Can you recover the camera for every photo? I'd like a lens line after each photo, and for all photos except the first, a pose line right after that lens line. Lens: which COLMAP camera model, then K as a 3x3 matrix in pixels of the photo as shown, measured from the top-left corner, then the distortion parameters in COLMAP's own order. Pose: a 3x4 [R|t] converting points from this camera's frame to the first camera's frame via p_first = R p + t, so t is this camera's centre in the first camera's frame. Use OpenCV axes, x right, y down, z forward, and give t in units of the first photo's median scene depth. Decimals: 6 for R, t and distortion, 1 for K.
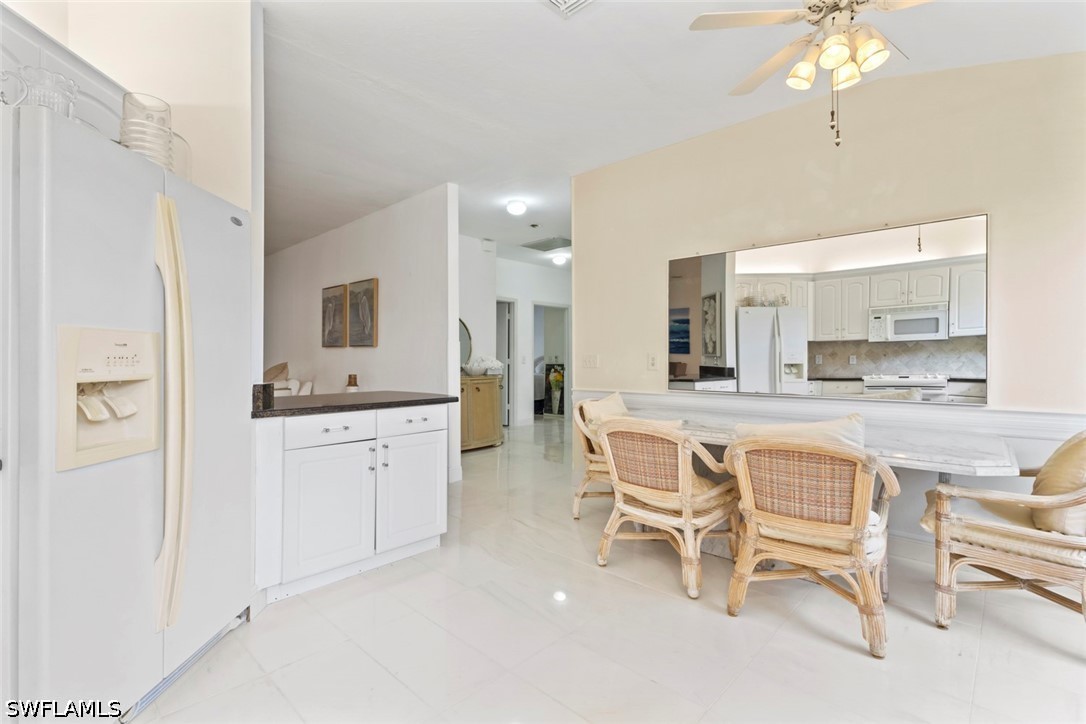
lens RADIAL K [[508.1, 0, 548.0], [0, 508.1, 359.7], [0, 0, 1]] dist [0.001801, 0.000445]
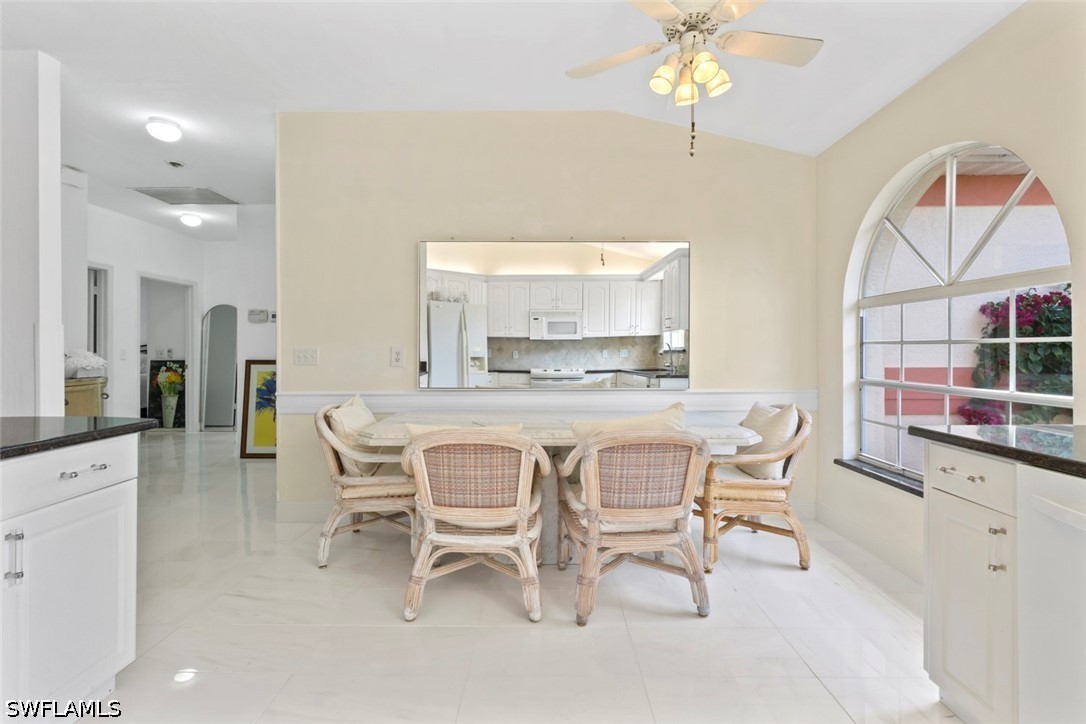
lens RADIAL K [[497.0, 0, 539.5], [0, 497.0, 356.1], [0, 0, 1]] dist [-0.011851, -0.000025]
pose [[0.726078, -0.000643, 0.687612, -0.269520], [-0.001038, 0.999997, 0.002032, 0.001390], [-0.687611, -0.002190, 0.726076, 0.318225]]
